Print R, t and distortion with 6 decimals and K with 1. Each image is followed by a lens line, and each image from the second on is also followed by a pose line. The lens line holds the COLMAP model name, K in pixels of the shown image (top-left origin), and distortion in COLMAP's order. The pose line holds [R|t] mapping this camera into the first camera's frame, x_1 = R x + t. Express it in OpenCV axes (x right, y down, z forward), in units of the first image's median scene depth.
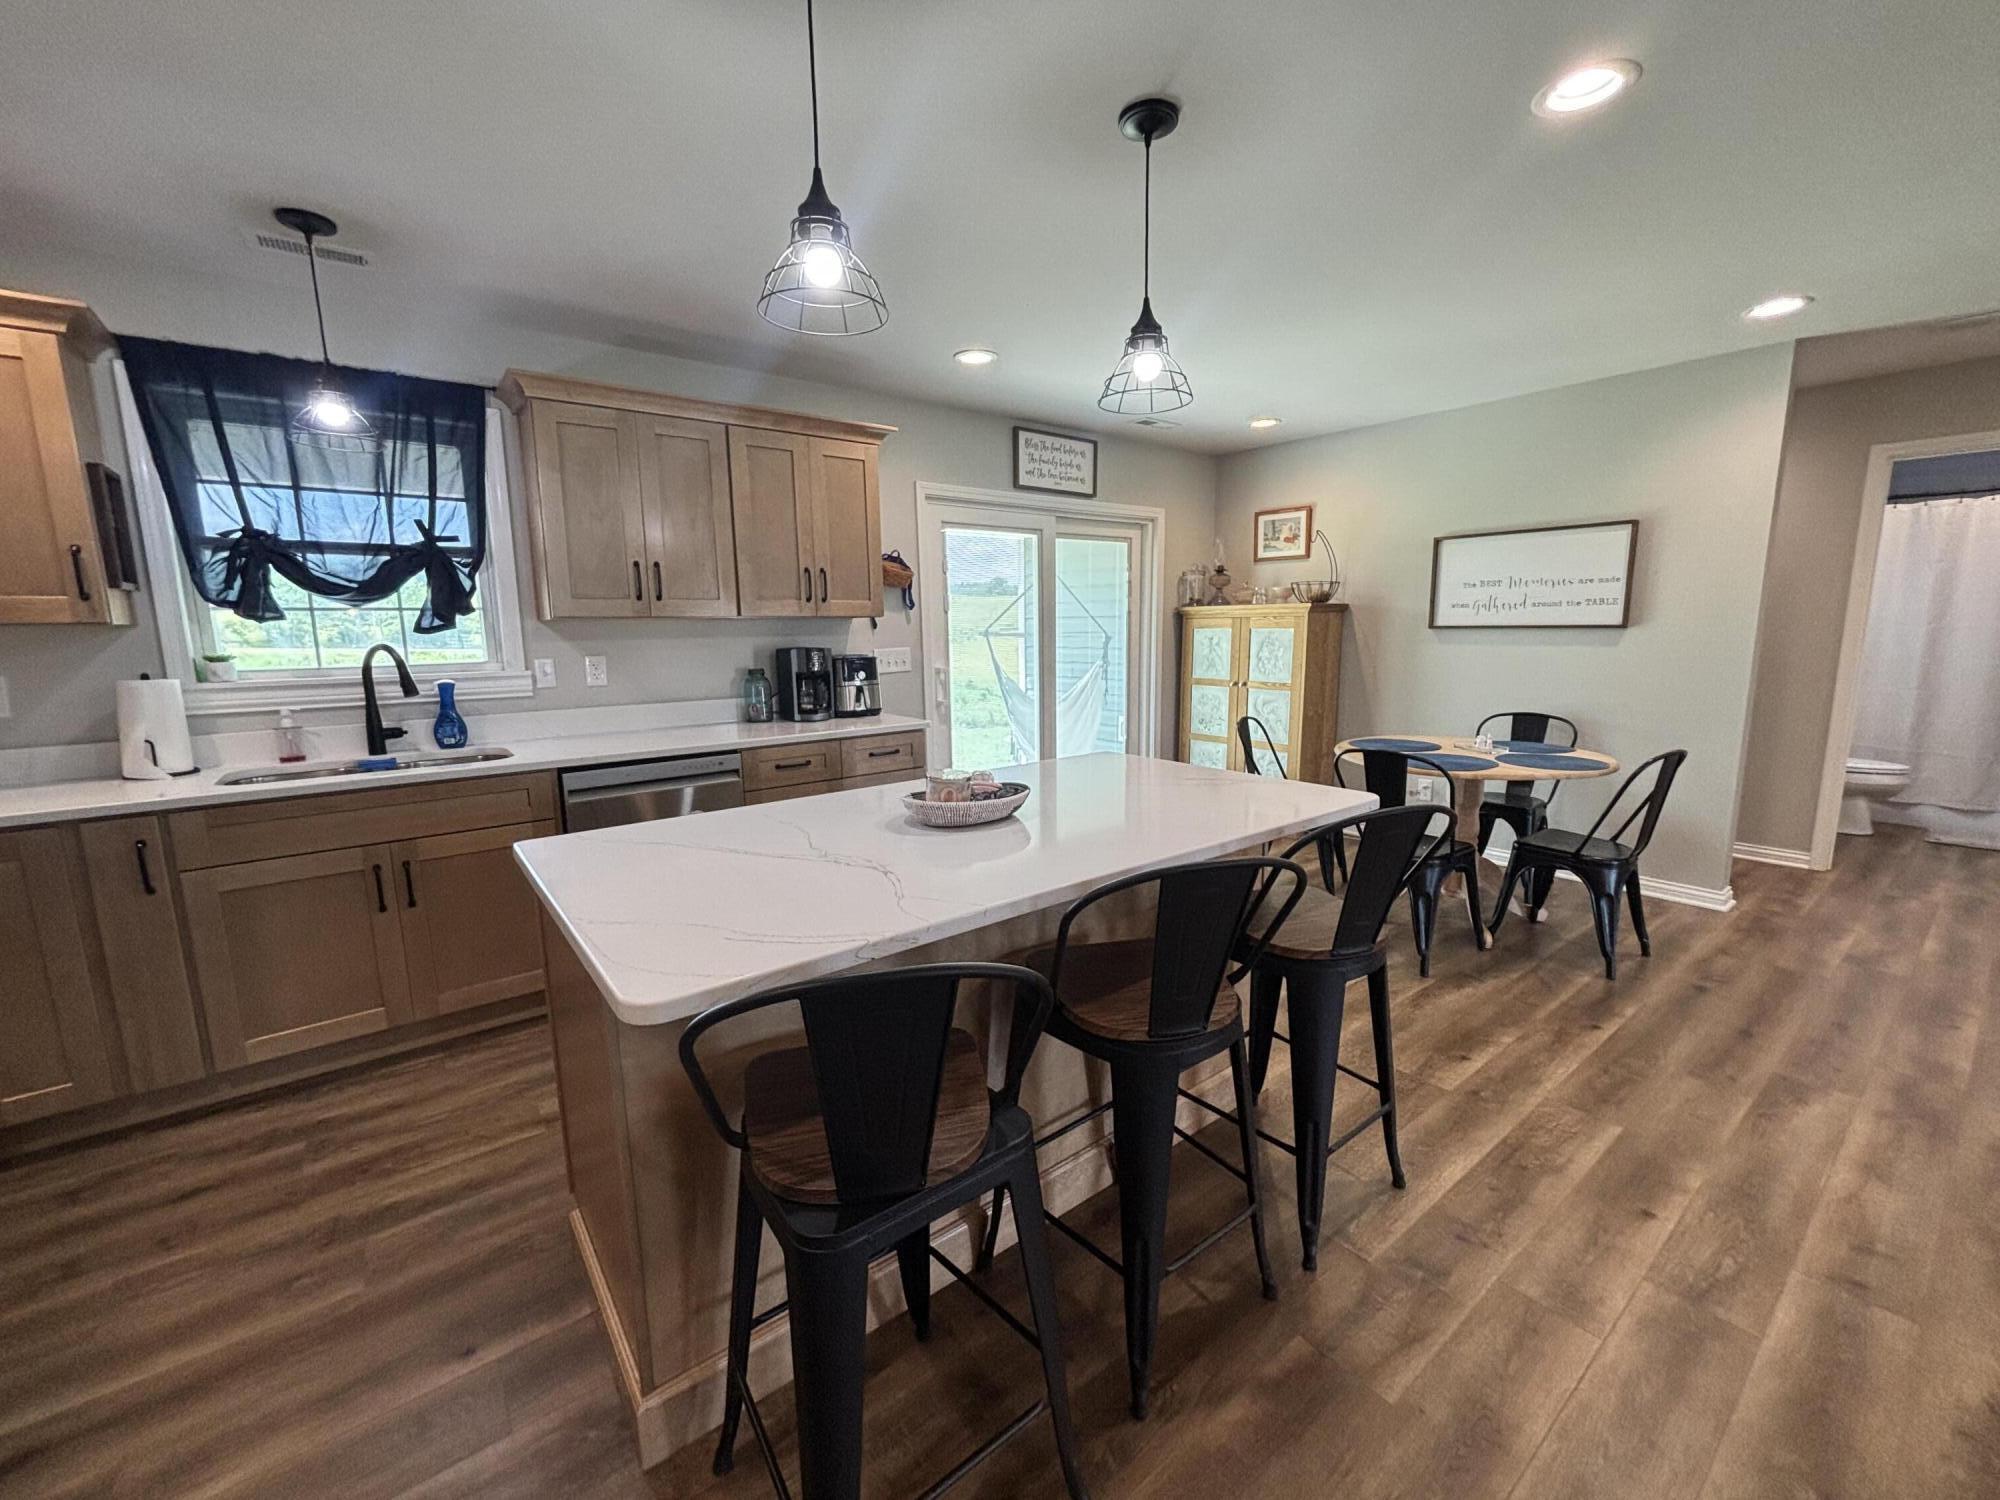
lens RADIAL K [[807.7, 0, 1004.8], [0, 807.7, 752.9], [0, 0, 1]] dist [0.002991, 0.000438]
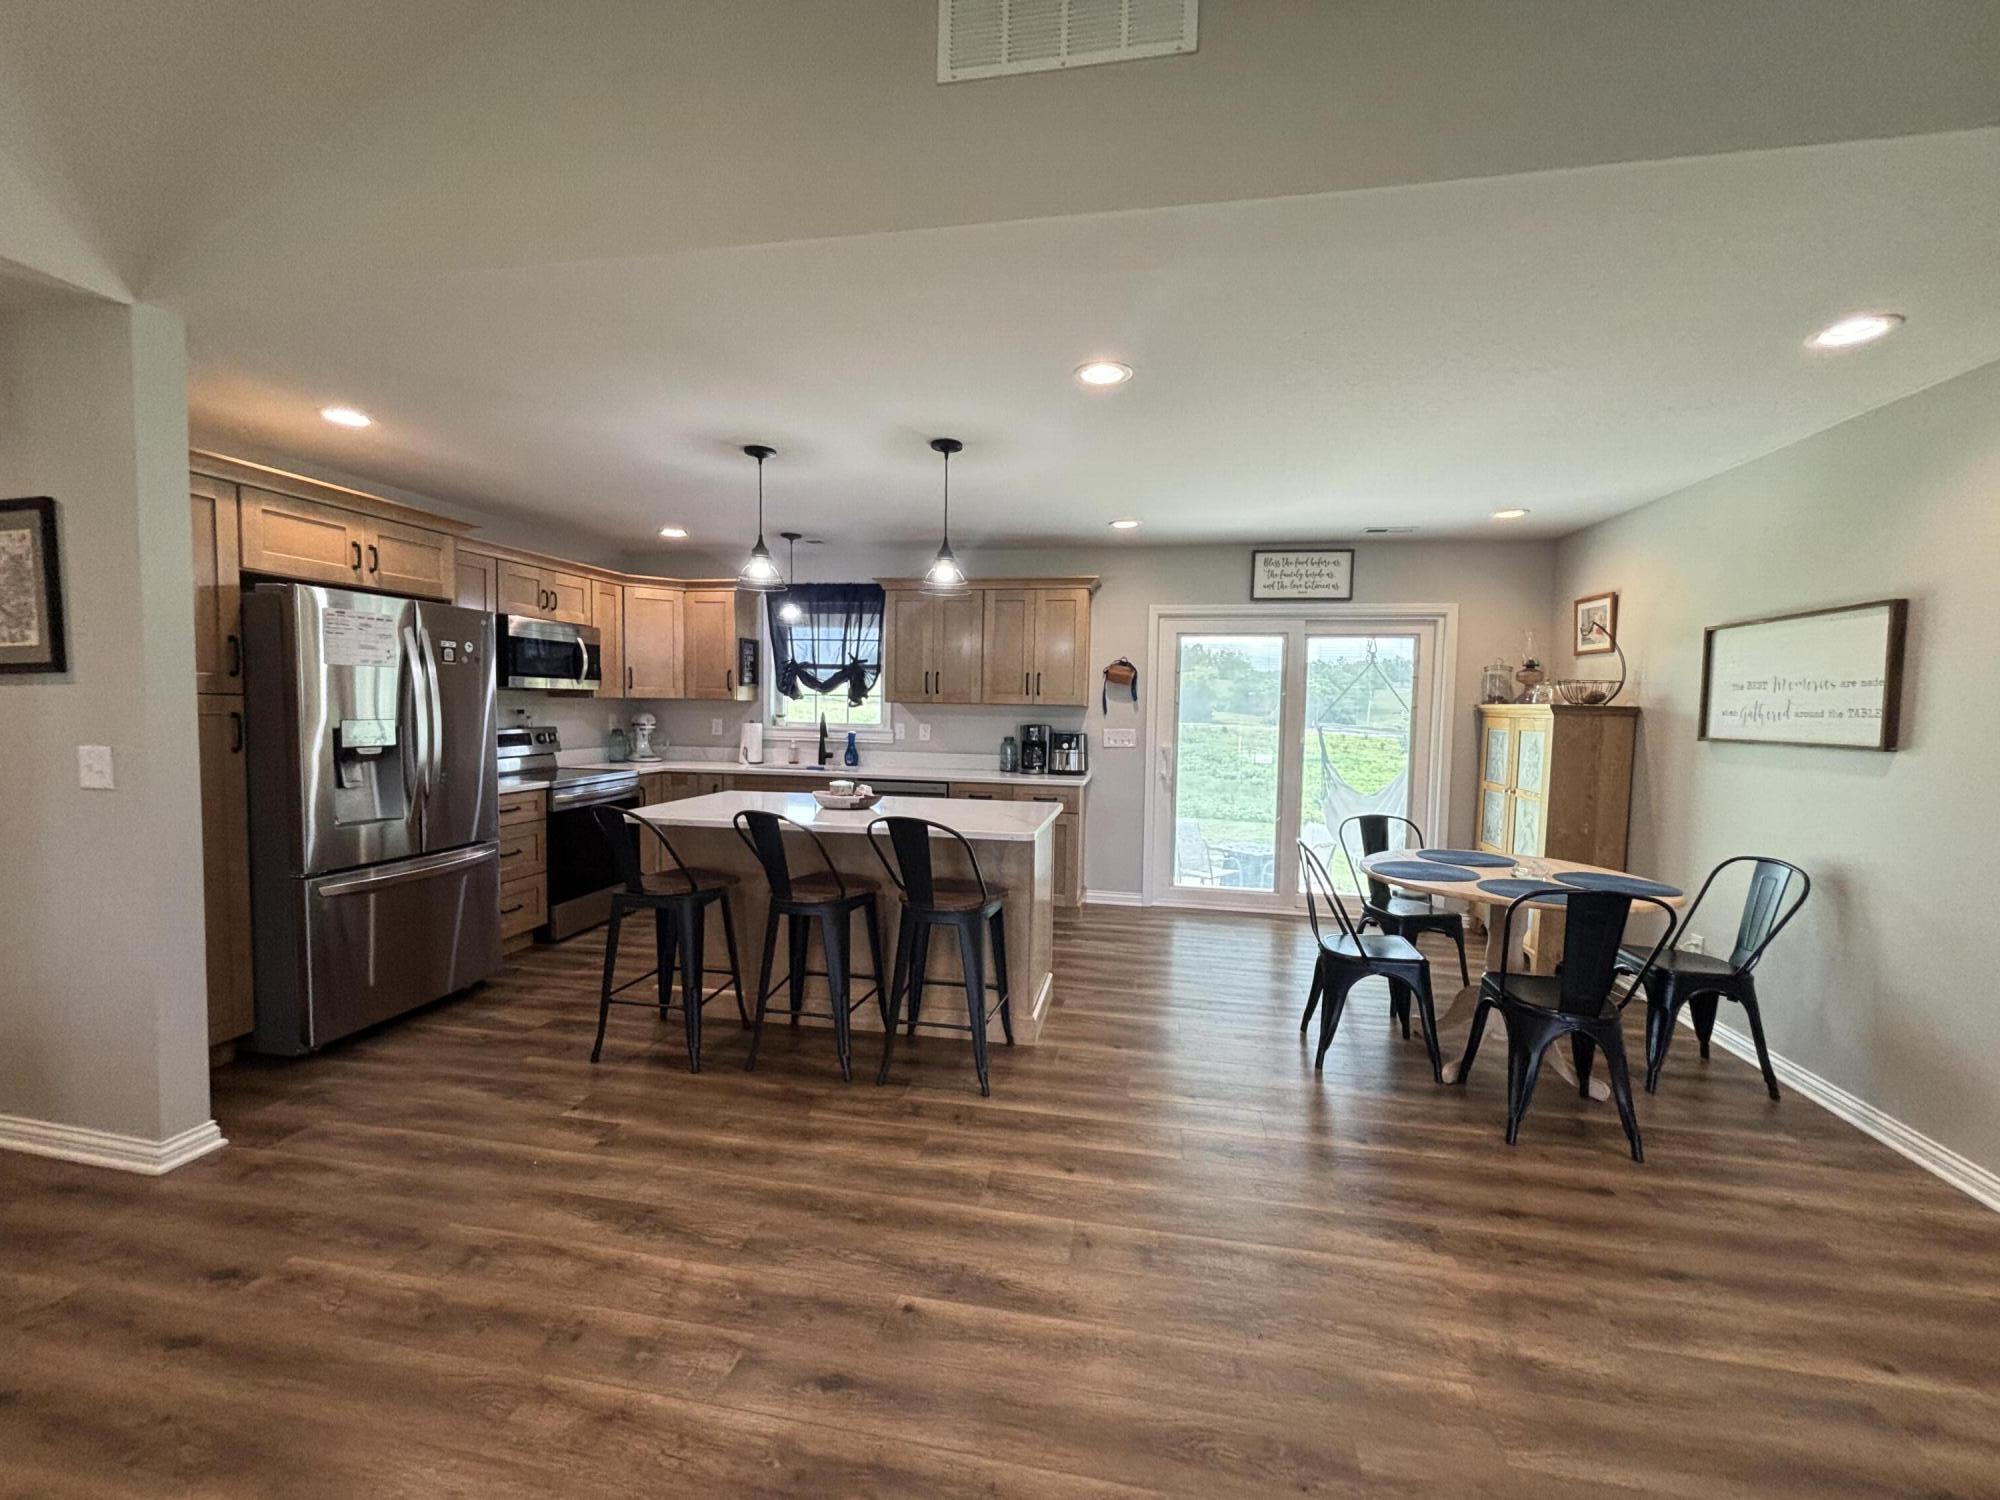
lens RADIAL K [[807.7, 0, 1004.8], [0, 807.7, 752.9], [0, 0, 1]] dist [0.002991, 0.000438]
pose [[0.662556, 0.071862, -0.745557, 0.782194], [-0.146419, 0.988609, -0.034830, -0.018657], [0.734562, 0.132241, 0.665531, -0.018549]]
